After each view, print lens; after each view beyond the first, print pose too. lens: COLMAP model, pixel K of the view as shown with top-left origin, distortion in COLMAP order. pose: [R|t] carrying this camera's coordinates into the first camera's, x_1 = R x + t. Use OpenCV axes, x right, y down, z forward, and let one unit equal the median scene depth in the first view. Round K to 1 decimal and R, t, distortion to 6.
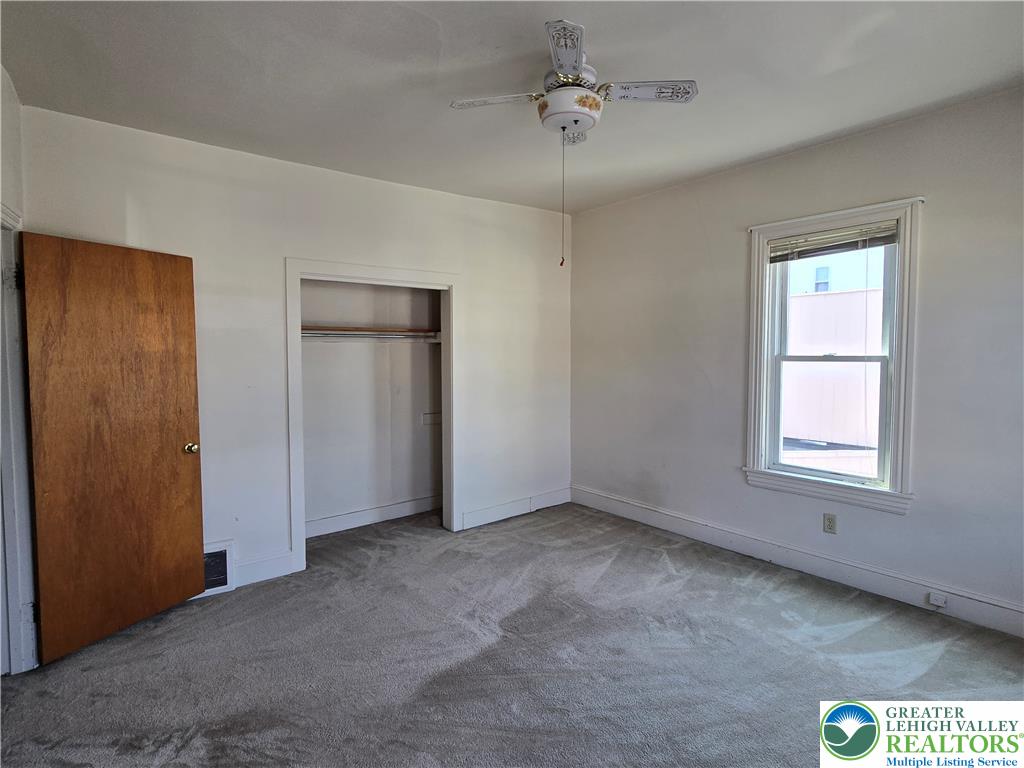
lens RADIAL K [[539.0, 0, 497.1], [0, 539.0, 381.7], [0, 0, 1]] dist [-0.000846, -0.000383]
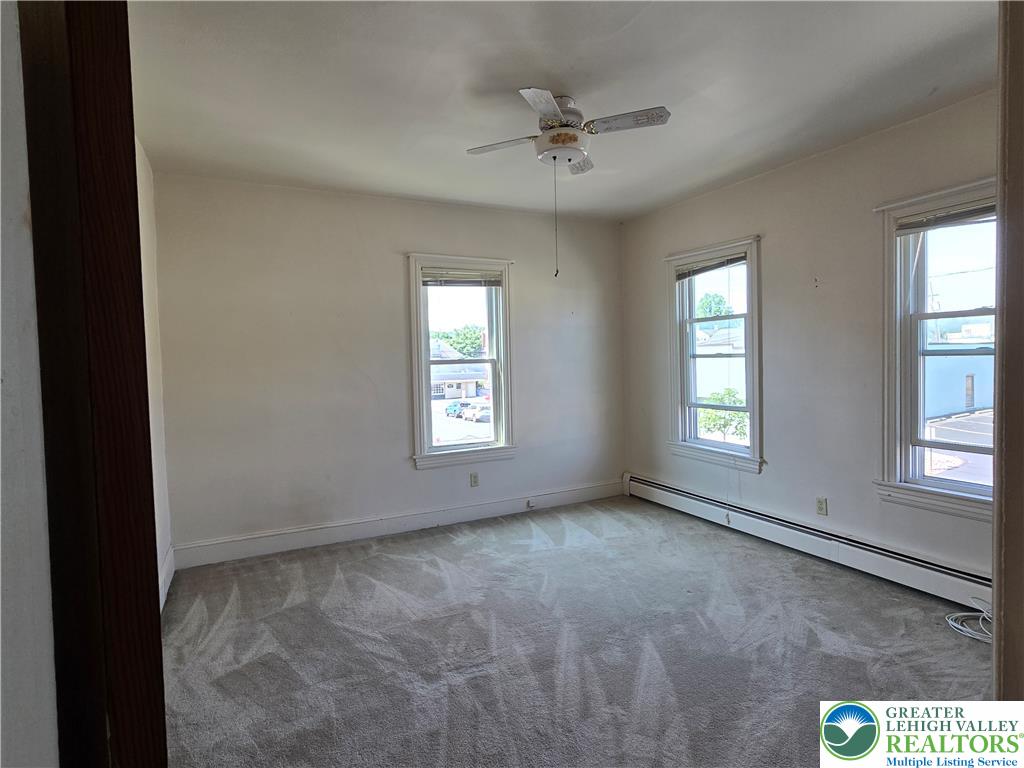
lens RADIAL K [[539.0, 0, 497.7], [0, 539.0, 378.4], [0, 0, 1]] dist [-0.000846, -0.000383]
pose [[0.206386, -0.039243, 0.977683, -0.692630], [0.077814, 0.996689, 0.023580, -0.024652], [-0.975372, 0.071211, 0.208756, 0.604051]]
